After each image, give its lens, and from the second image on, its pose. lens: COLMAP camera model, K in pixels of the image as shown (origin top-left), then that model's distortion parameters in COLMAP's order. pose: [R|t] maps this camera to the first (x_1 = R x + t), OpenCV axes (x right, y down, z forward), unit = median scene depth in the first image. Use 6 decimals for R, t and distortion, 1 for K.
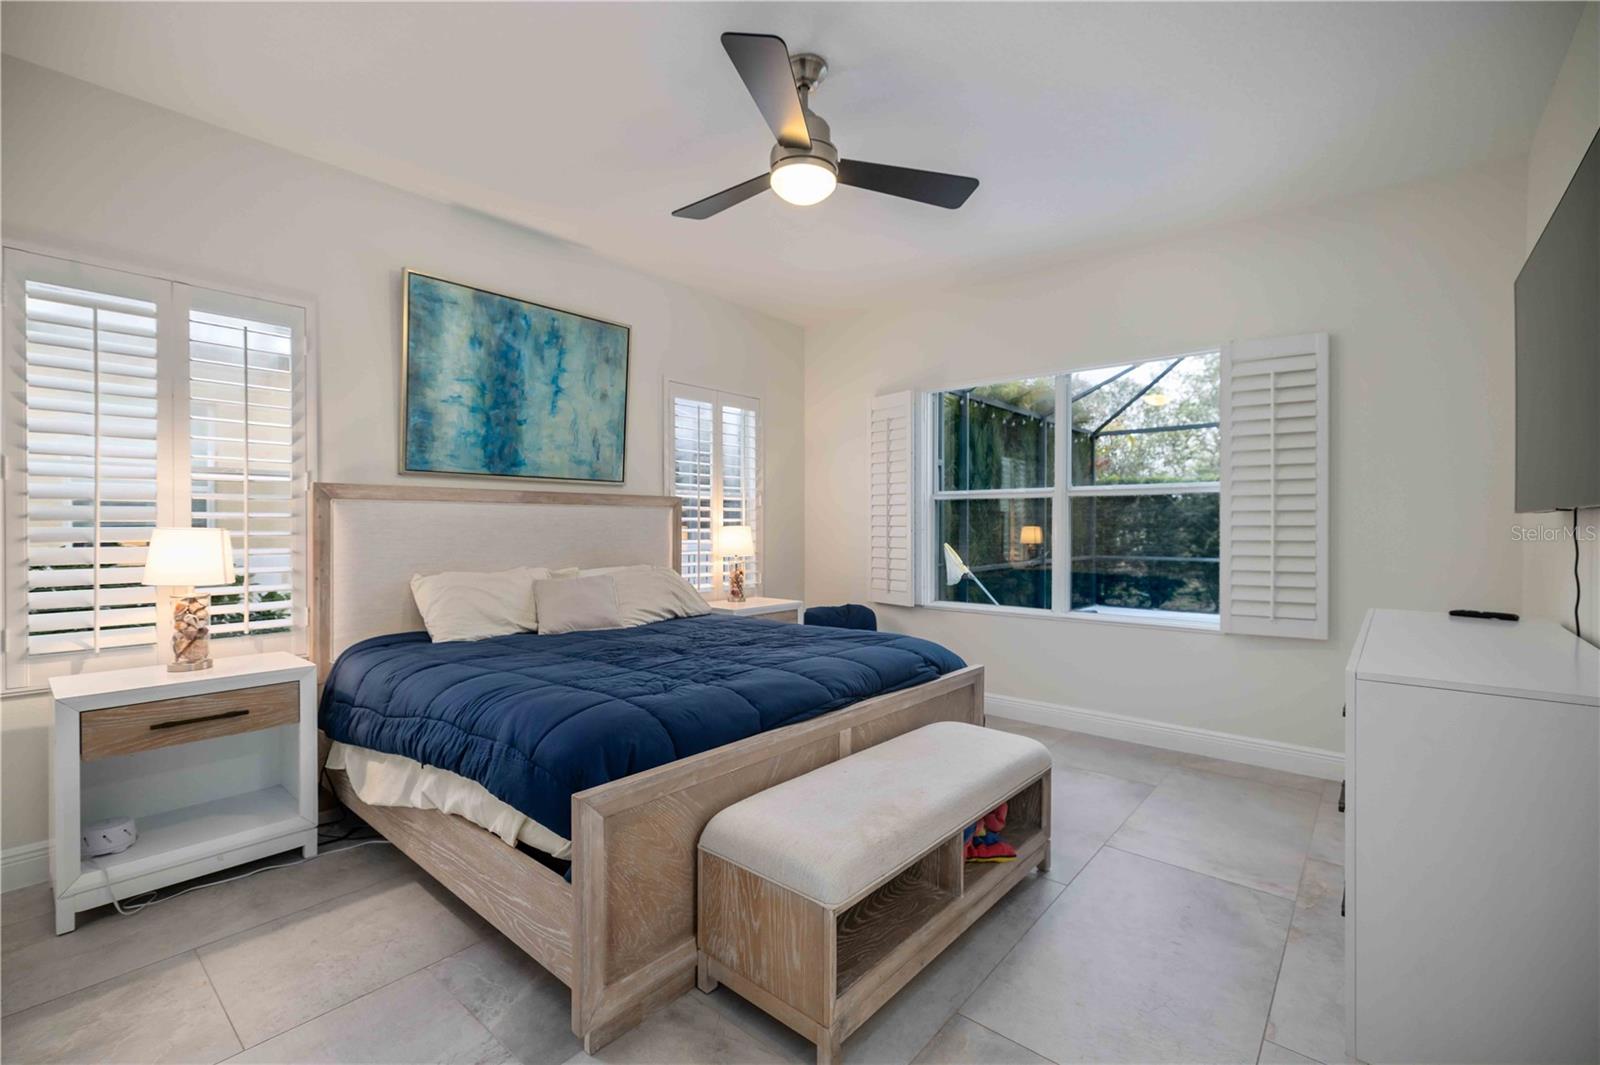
lens RADIAL K [[693.3, 0, 801.0], [0, 693.3, 528.2], [0, 0, 1]] dist [-0.000269, -0.000018]
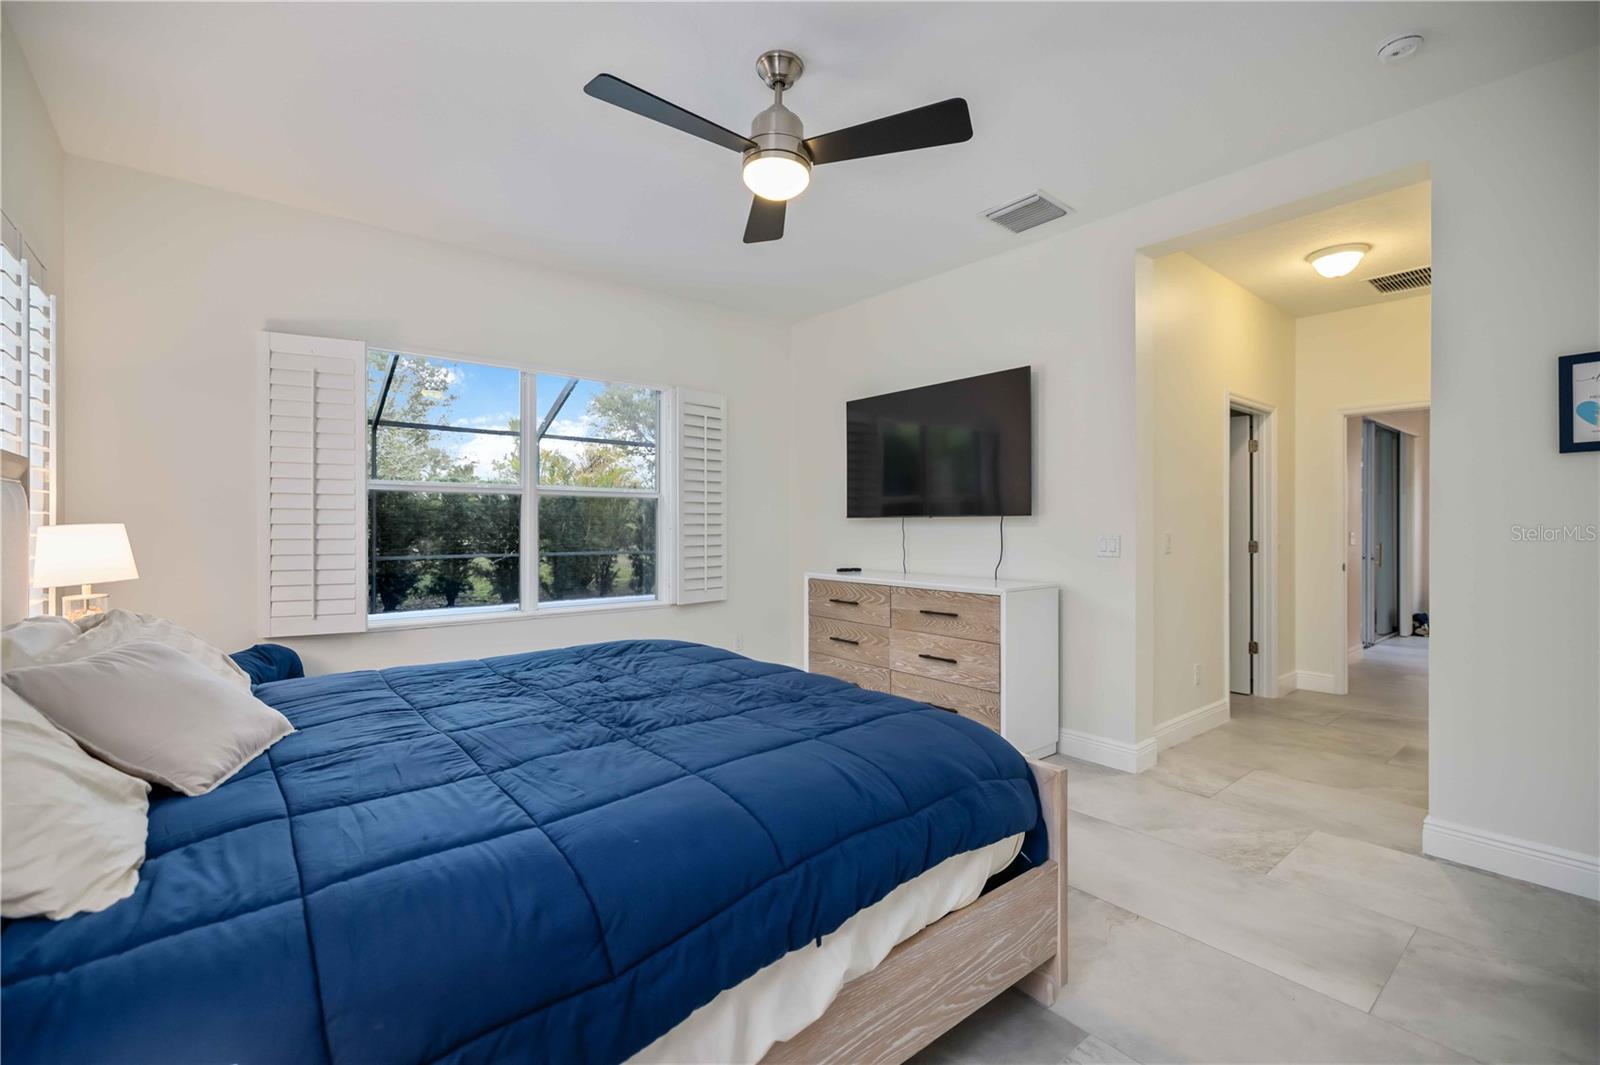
lens RADIAL K [[693.3, 0, 801.0], [0, 693.3, 528.2], [0, 0, 1]] dist [-0.000269, -0.000018]
pose [[0.173131, -0.004972, 0.984886, -1.260525], [0.003802, 0.999983, 0.004380, -0.001738], [-0.984891, 0.002986, 0.173147, 1.038288]]
